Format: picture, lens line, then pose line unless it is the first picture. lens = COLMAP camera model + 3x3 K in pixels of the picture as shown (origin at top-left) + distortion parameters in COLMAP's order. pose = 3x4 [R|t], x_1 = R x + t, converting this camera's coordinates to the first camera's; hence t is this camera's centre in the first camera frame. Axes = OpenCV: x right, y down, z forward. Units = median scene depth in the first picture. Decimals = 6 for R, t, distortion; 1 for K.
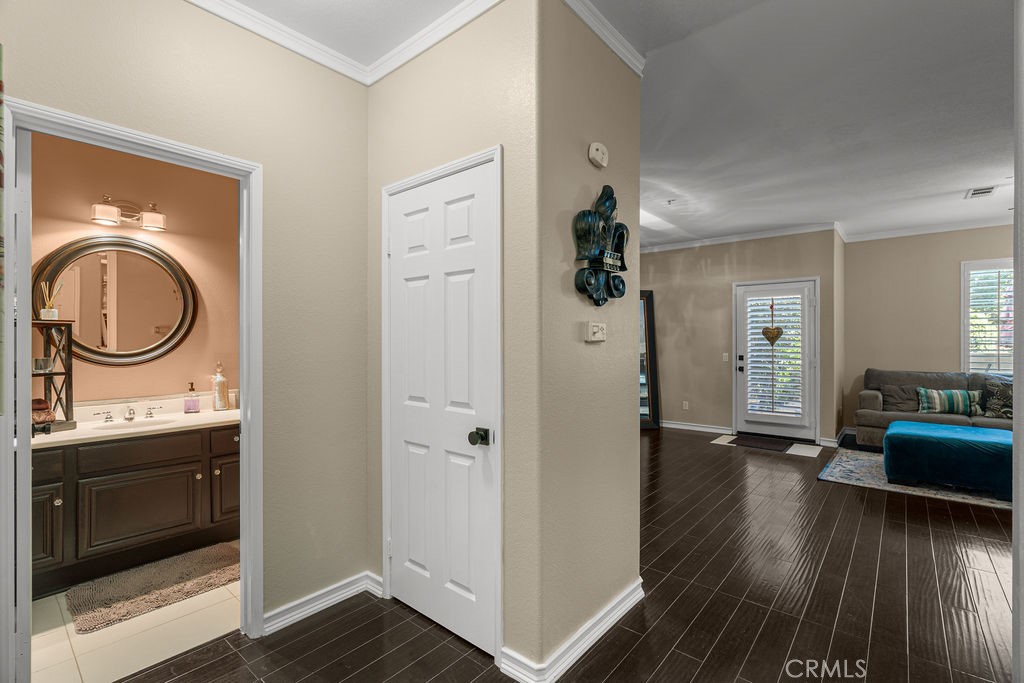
lens RADIAL K [[461.4, 0, 509.4], [0, 461.4, 338.5], [0, 0, 1]] dist [-0.000880, 0.000015]
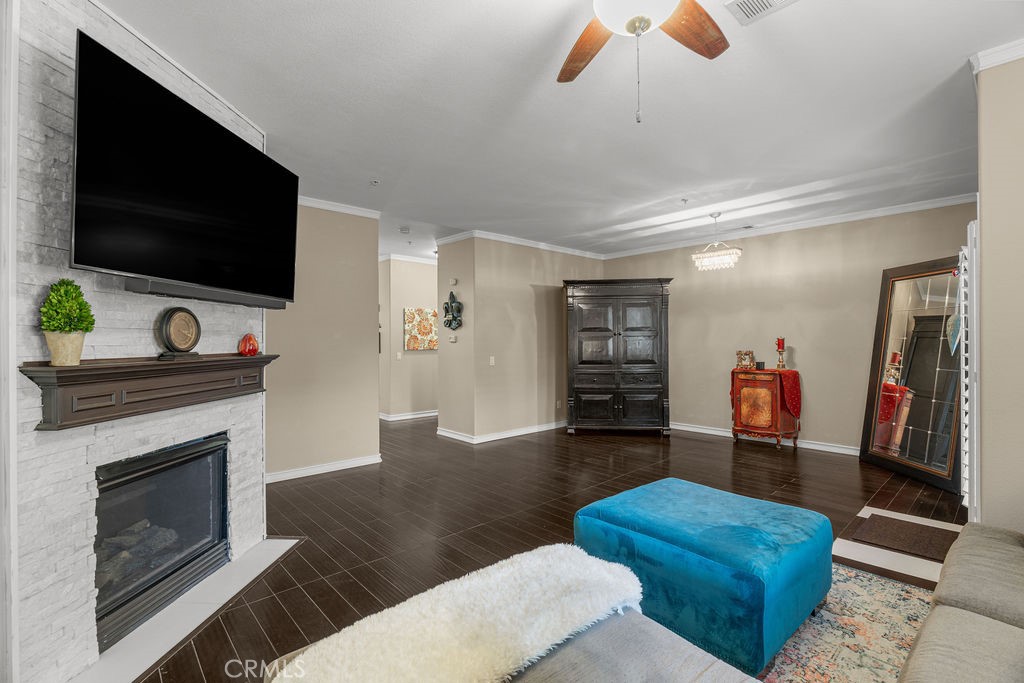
lens RADIAL K [[461.4, 0, 509.4], [0, 461.4, 338.5], [0, 0, 1]] dist [-0.000880, 0.000015]
pose [[-0.122292, -0.002672, -0.992491, 1.421400], [0.002041, 0.999994, -0.002944, -0.001806], [0.992492, -0.002386, -0.122286, 0.778057]]
